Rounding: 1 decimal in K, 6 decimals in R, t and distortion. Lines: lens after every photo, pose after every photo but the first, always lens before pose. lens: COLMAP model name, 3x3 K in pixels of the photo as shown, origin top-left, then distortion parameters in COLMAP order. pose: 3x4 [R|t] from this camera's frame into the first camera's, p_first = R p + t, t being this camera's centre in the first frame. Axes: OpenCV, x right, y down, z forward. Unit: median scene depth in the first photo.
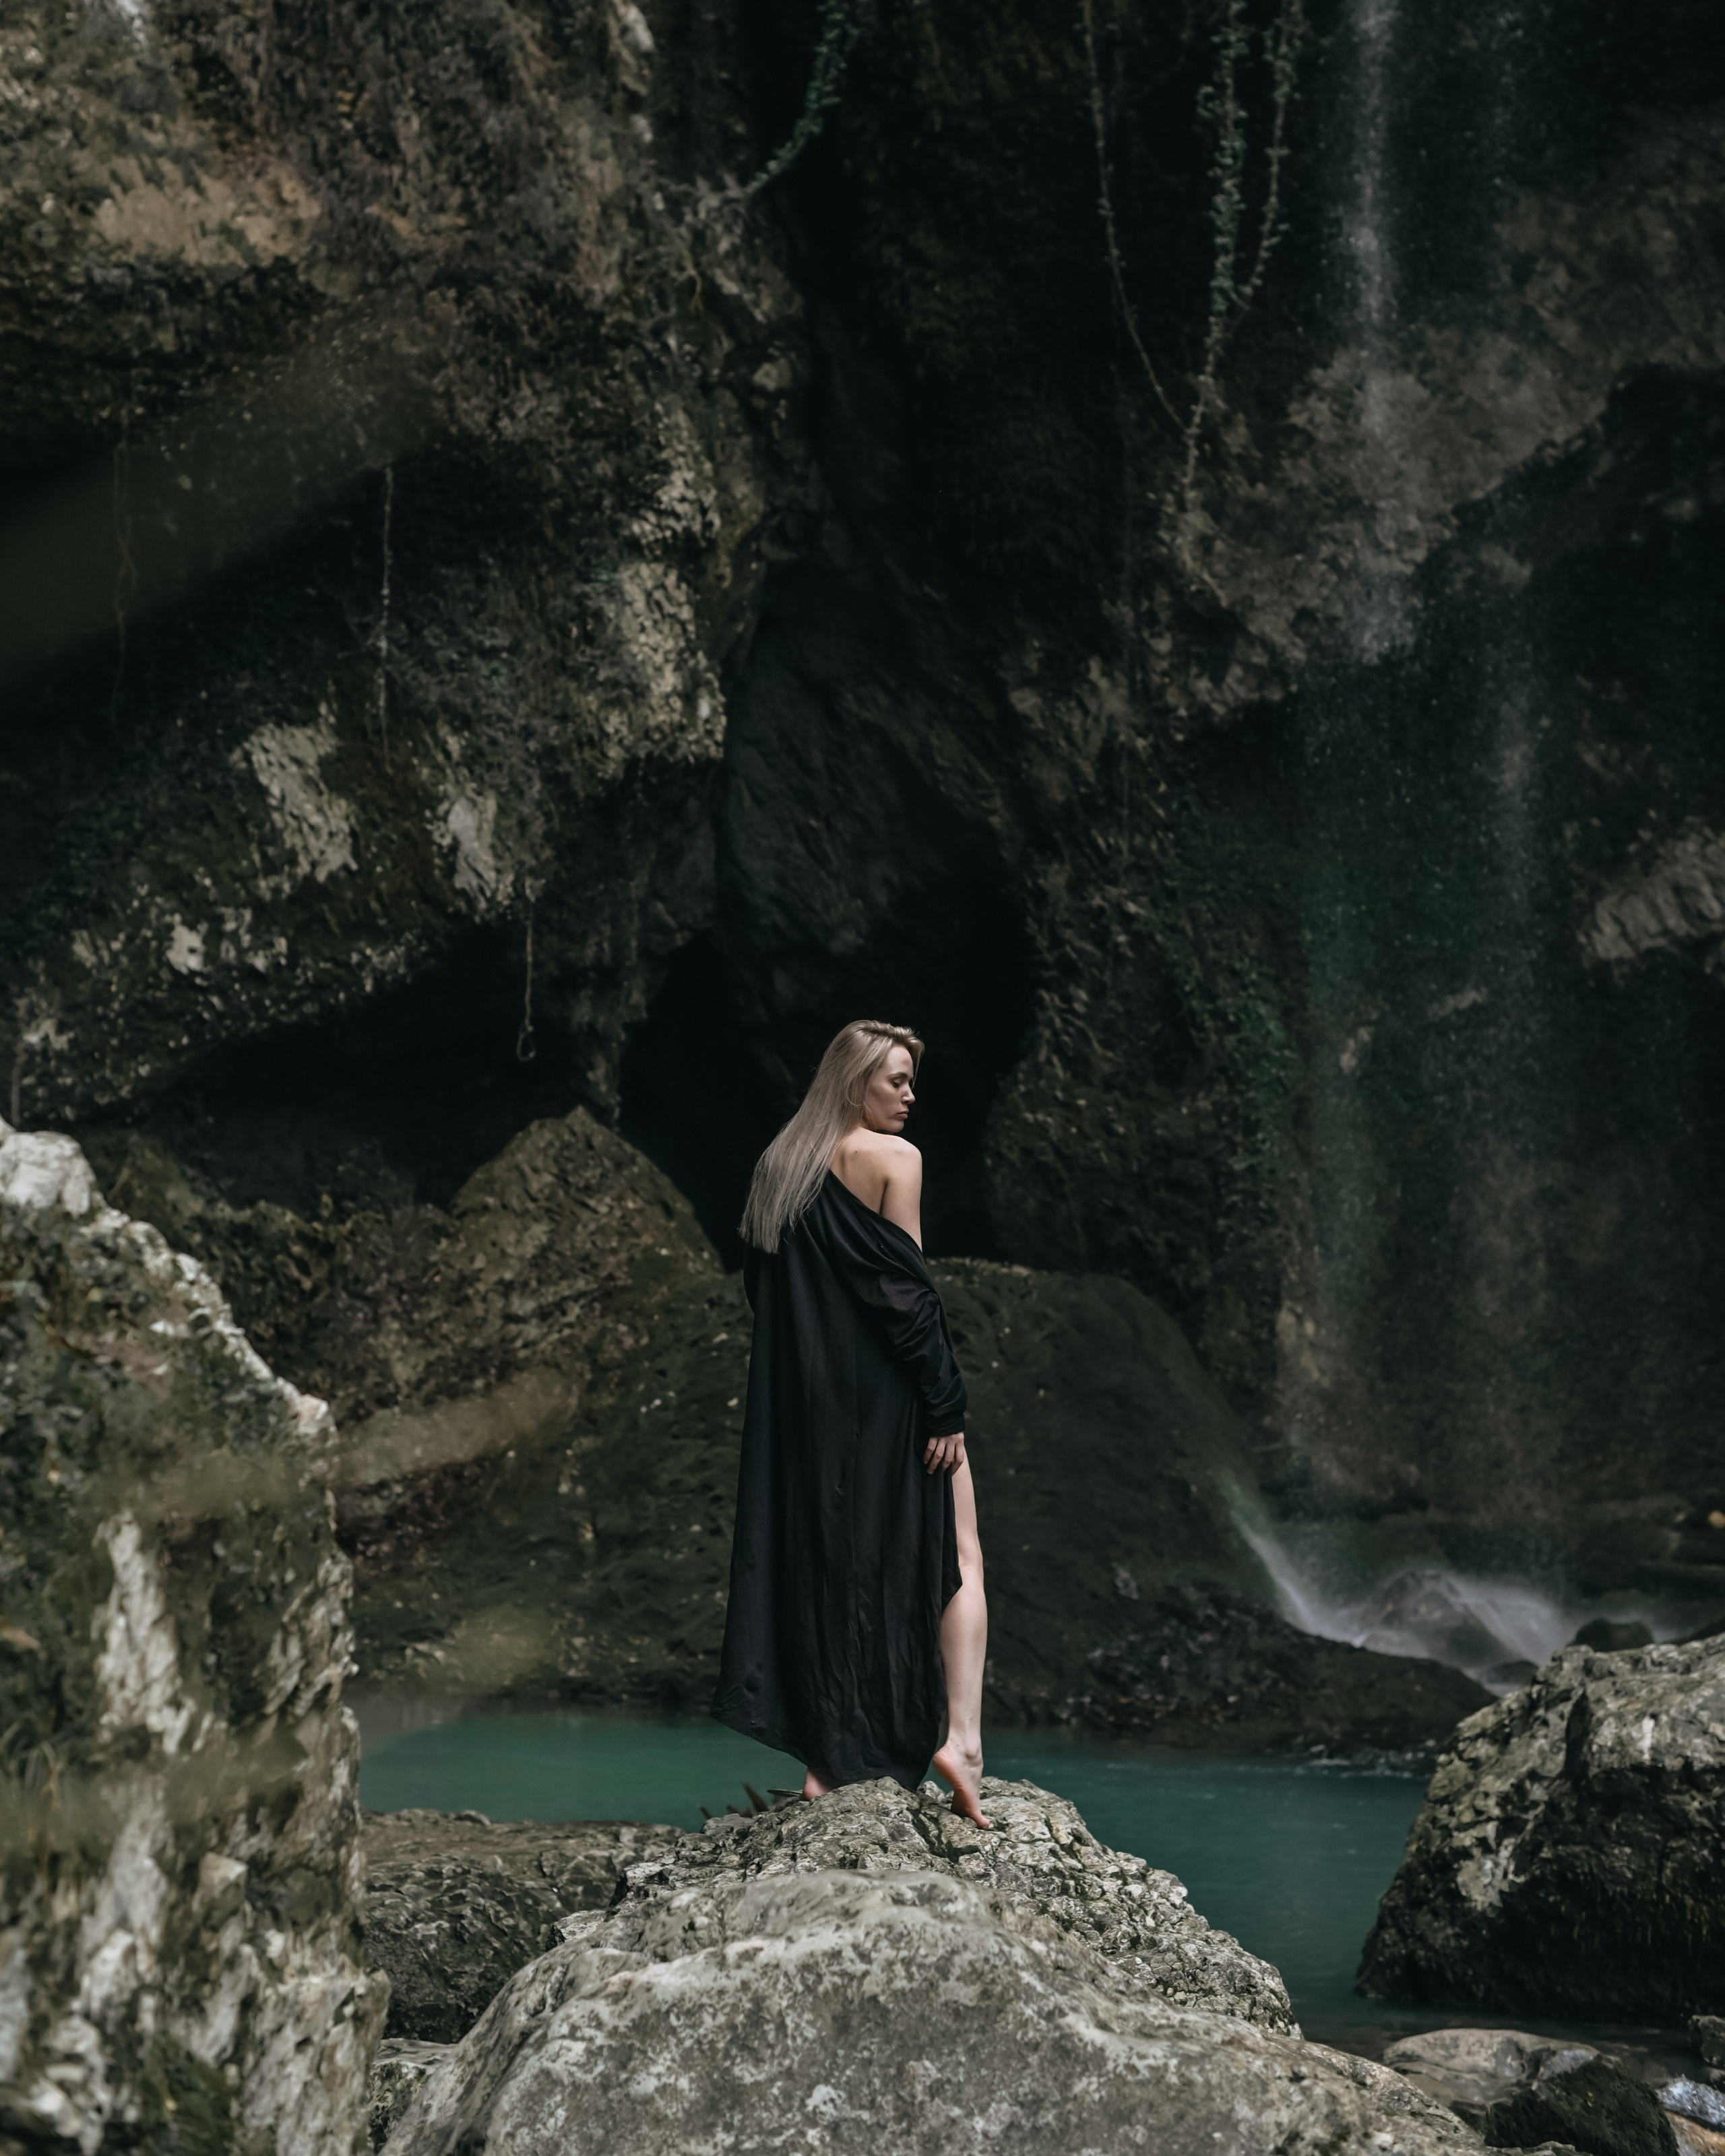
lens RADIAL K [[3958.3, 0, 862.4], [0, 3958.3, 1081.1], [0, 0, 1]] dist [-0.033728, 0.000000]
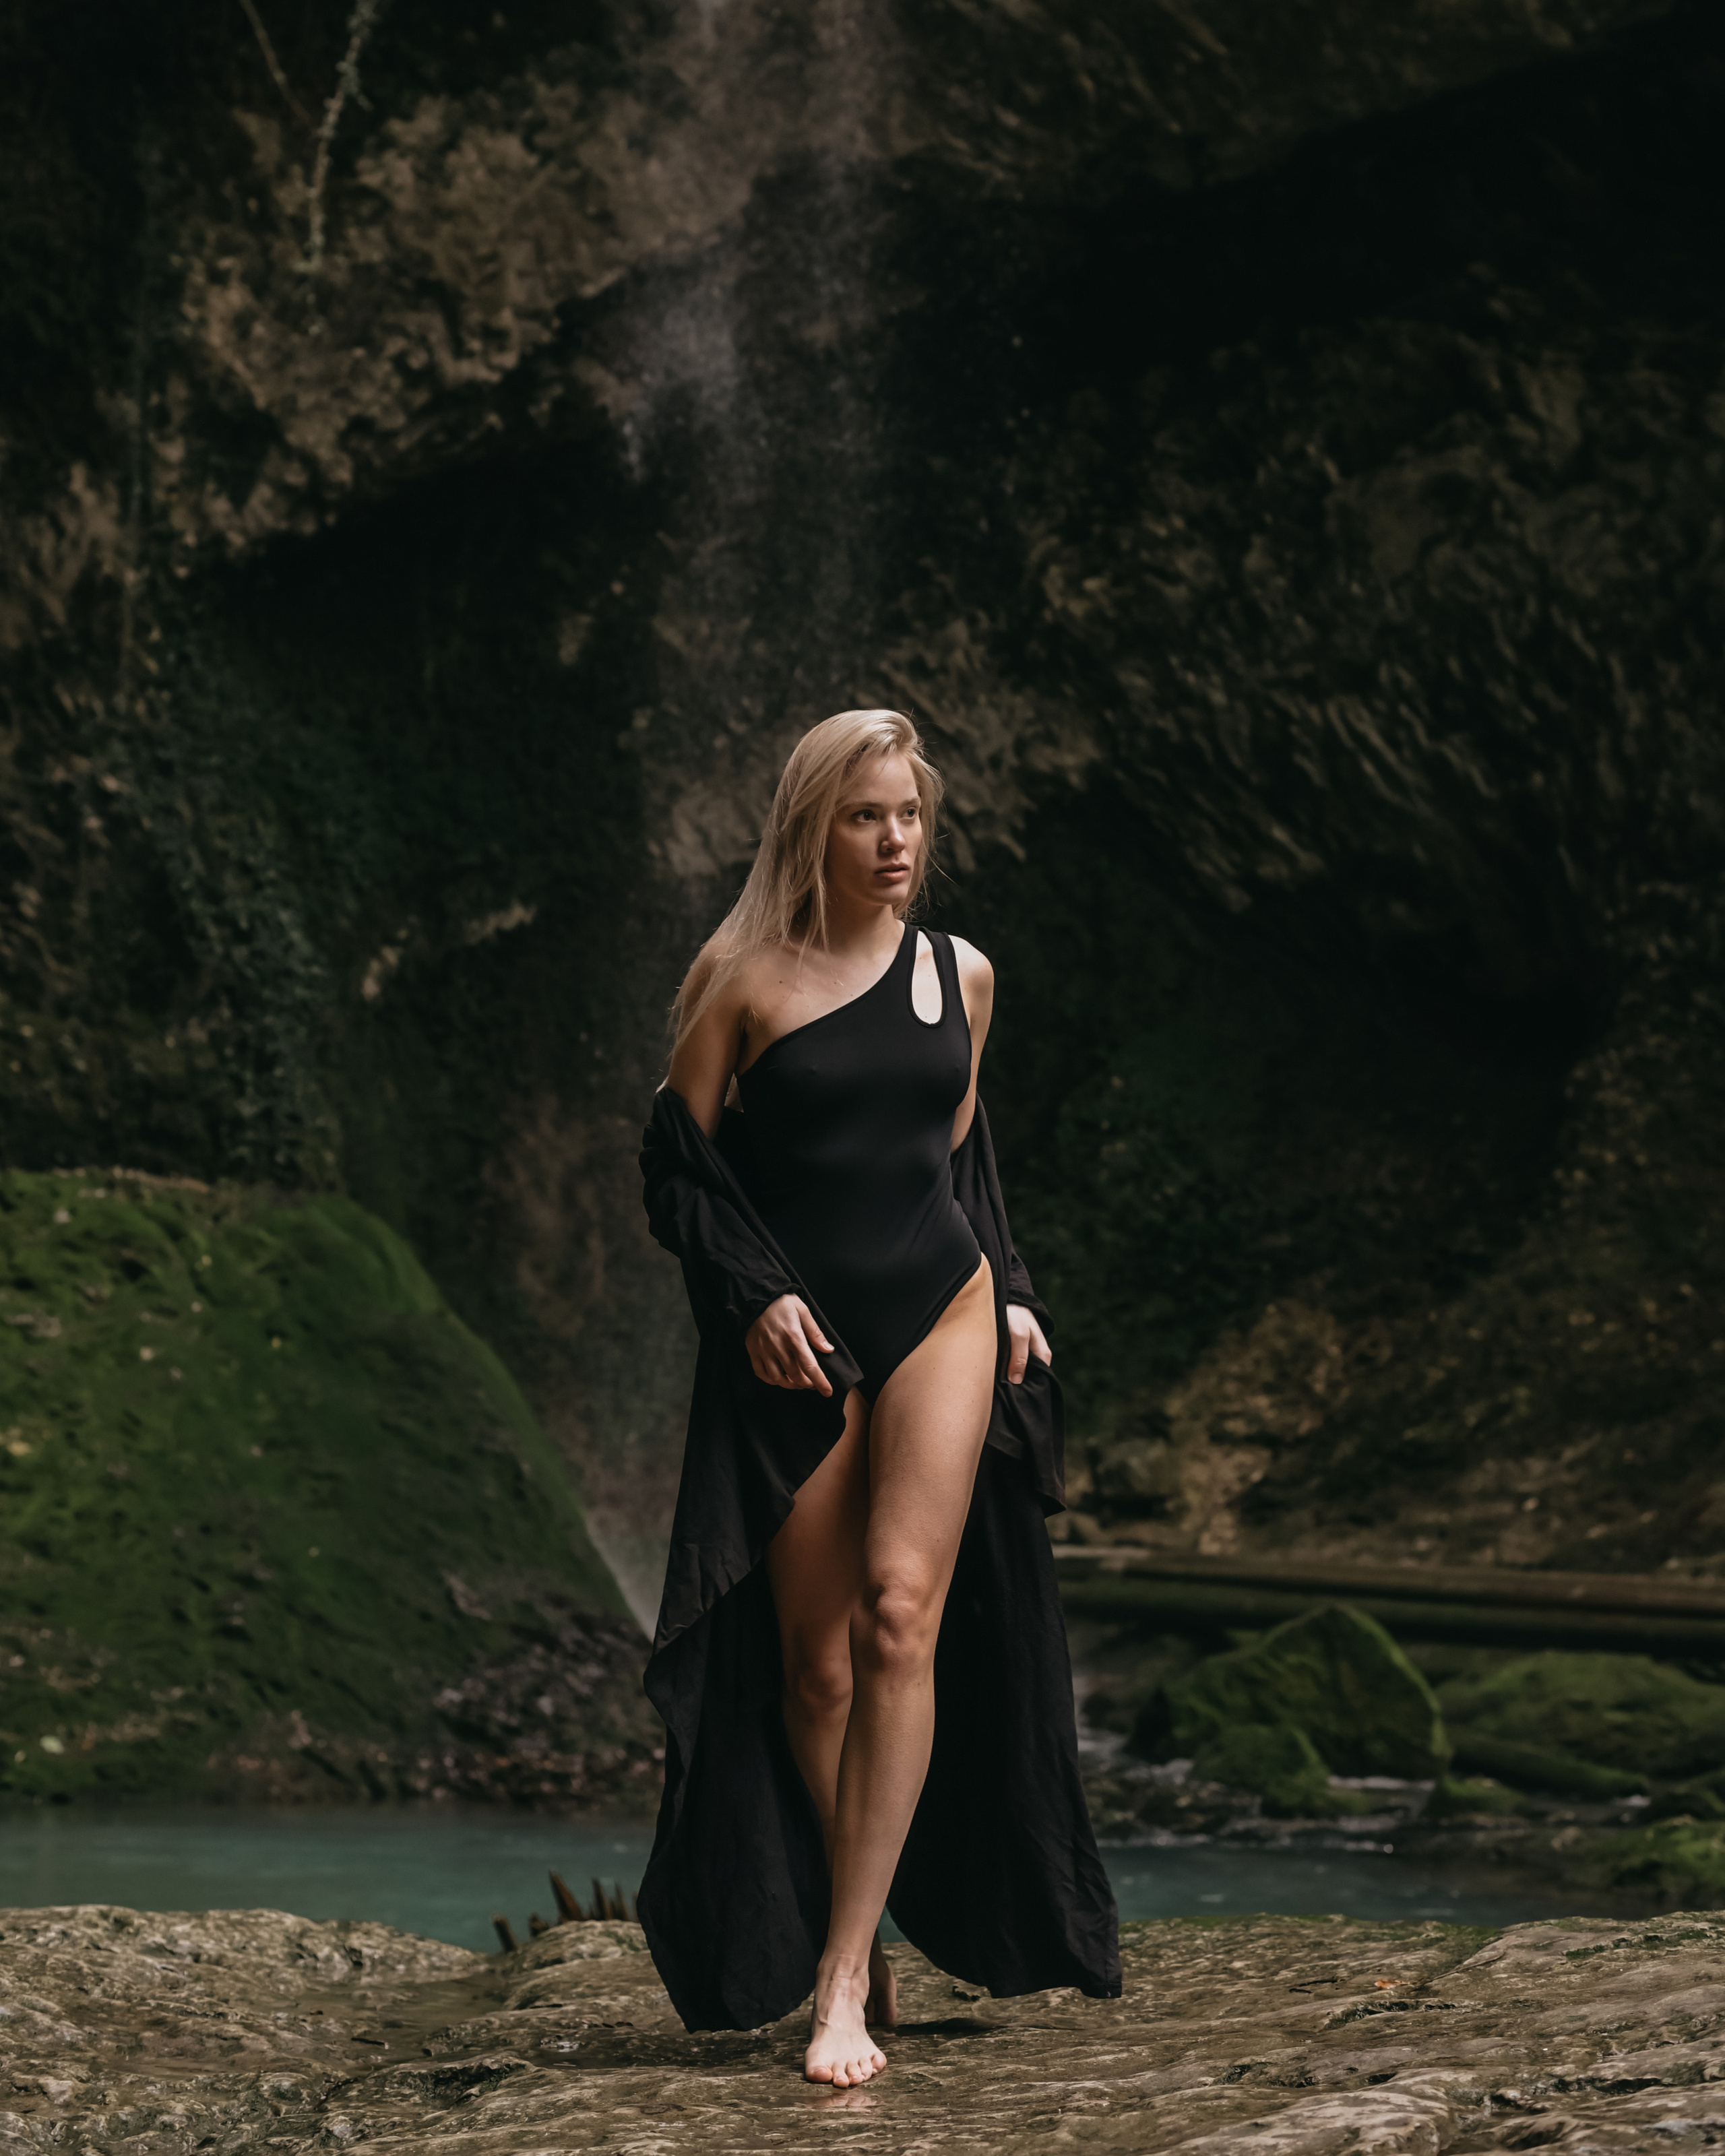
lens RADIAL K [[3958.3, 0, 819.2], [0, 3958.3, 987.2], [0, 0, 1]] dist [-0.033728, 0.000000]
pose [[0.921004, 0.037725, 0.387722, -0.108403], [-0.016861, 0.998228, -0.057073, 0.040236], [-0.389188, 0.046027, 0.920008, 0.224567]]
